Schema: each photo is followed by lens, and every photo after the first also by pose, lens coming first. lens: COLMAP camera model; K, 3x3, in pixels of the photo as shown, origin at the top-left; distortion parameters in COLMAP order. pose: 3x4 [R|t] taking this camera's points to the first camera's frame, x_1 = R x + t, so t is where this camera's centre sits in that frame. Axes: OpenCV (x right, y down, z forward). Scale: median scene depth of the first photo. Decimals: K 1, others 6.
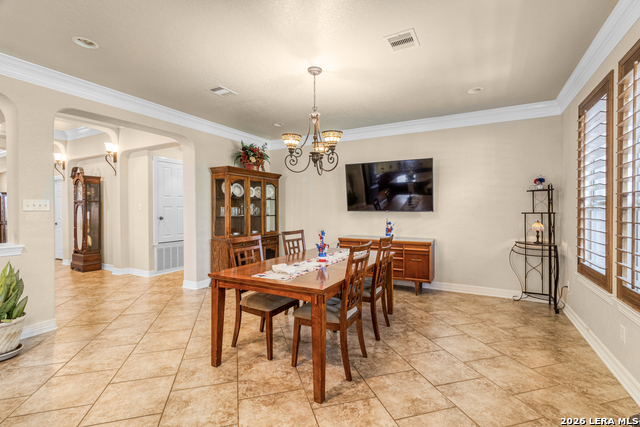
lens RADIAL K [[294.7, 0, 319.9], [0, 294.7, 209.7], [0, 0, 1]] dist [0.004717, -0.001989]
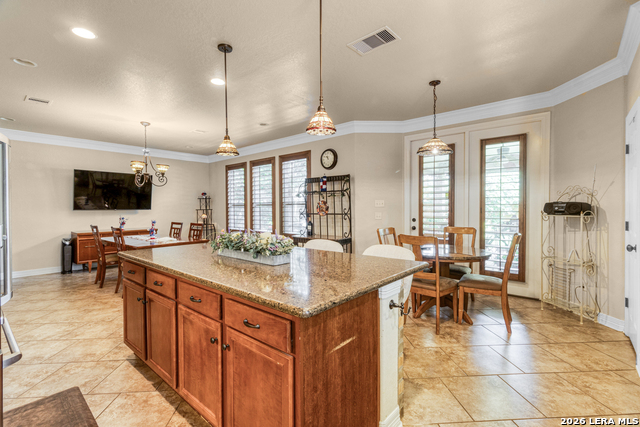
lens RADIAL K [[294.7, 0, 319.5], [0, 294.7, 211.5], [0, 0, 1]] dist [0.004717, -0.001989]
pose [[0.208256, -0.017505, 0.977918, -1.087428], [0.013528, 0.999796, 0.015016, 0.004197], [-0.977981, 0.010102, 0.208450, -0.219201]]
